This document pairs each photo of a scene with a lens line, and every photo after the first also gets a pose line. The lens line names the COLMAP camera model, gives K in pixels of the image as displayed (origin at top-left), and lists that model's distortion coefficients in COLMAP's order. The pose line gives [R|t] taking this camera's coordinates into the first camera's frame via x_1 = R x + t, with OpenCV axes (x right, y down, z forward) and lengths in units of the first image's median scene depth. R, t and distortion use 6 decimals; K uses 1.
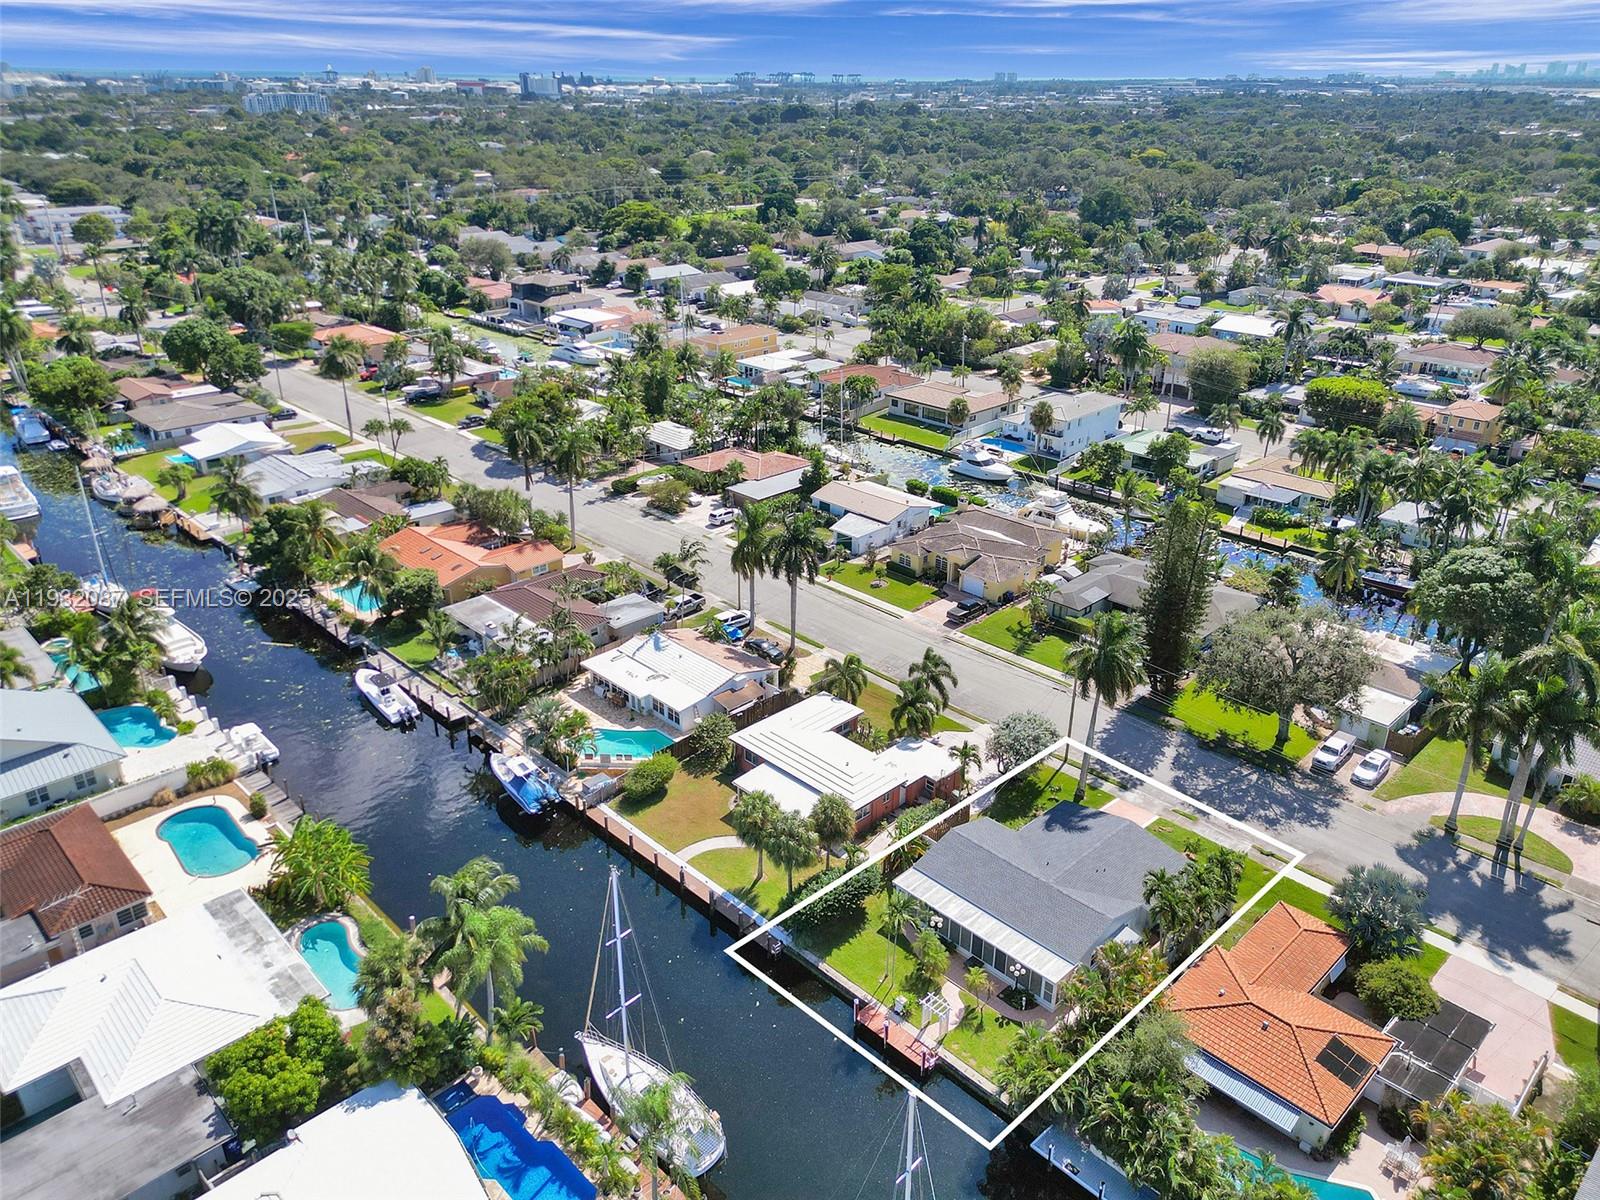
lens RADIAL K [[1145.0, 0, 800.0], [0, 1145.0, 600.0], [0, 0, 1]] dist [0.096892, -0.099699]
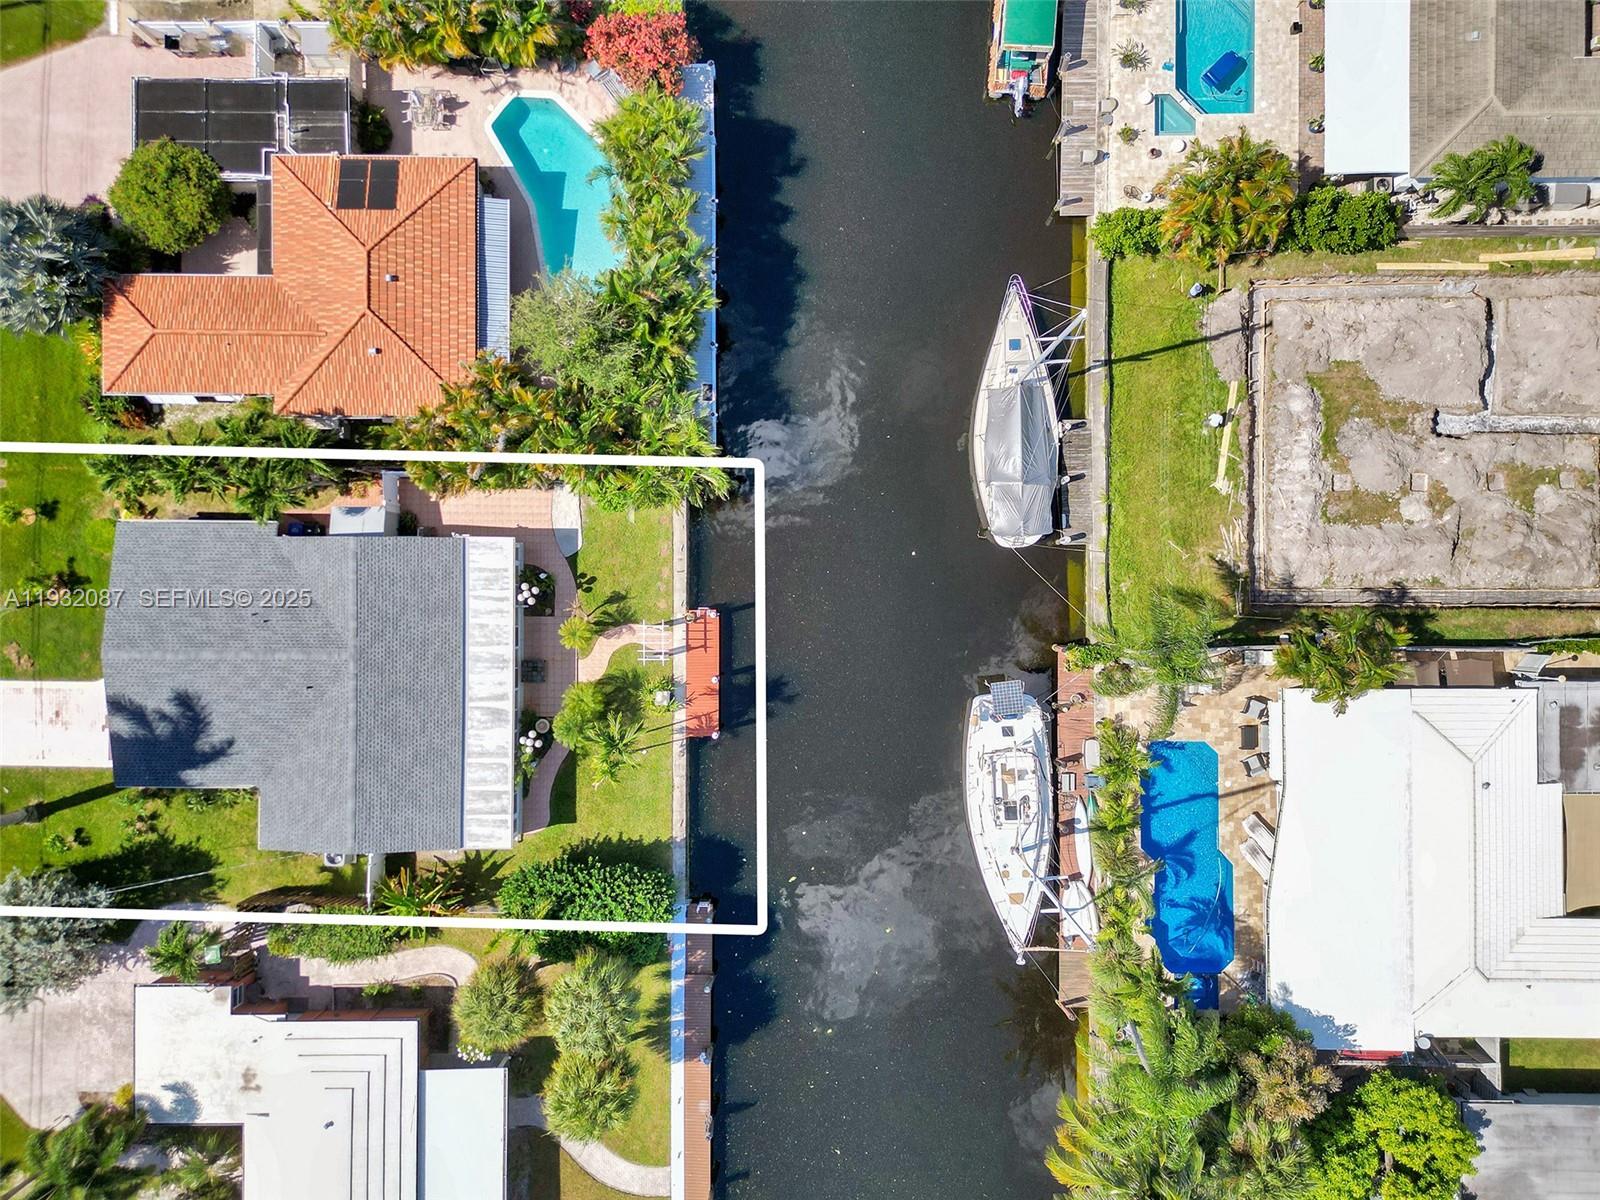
lens RADIAL K [[1145.0, 0, 800.0], [0, 1145.0, 600.0], [0, 0, 1]] dist [0.096892, -0.099699]
pose [[-0.715564, -0.698480, 0.009709, 0.035030], [0.298102, -0.292765, 0.908528, -0.144655], [-0.631746, 0.653004, 0.417711, 0.344255]]
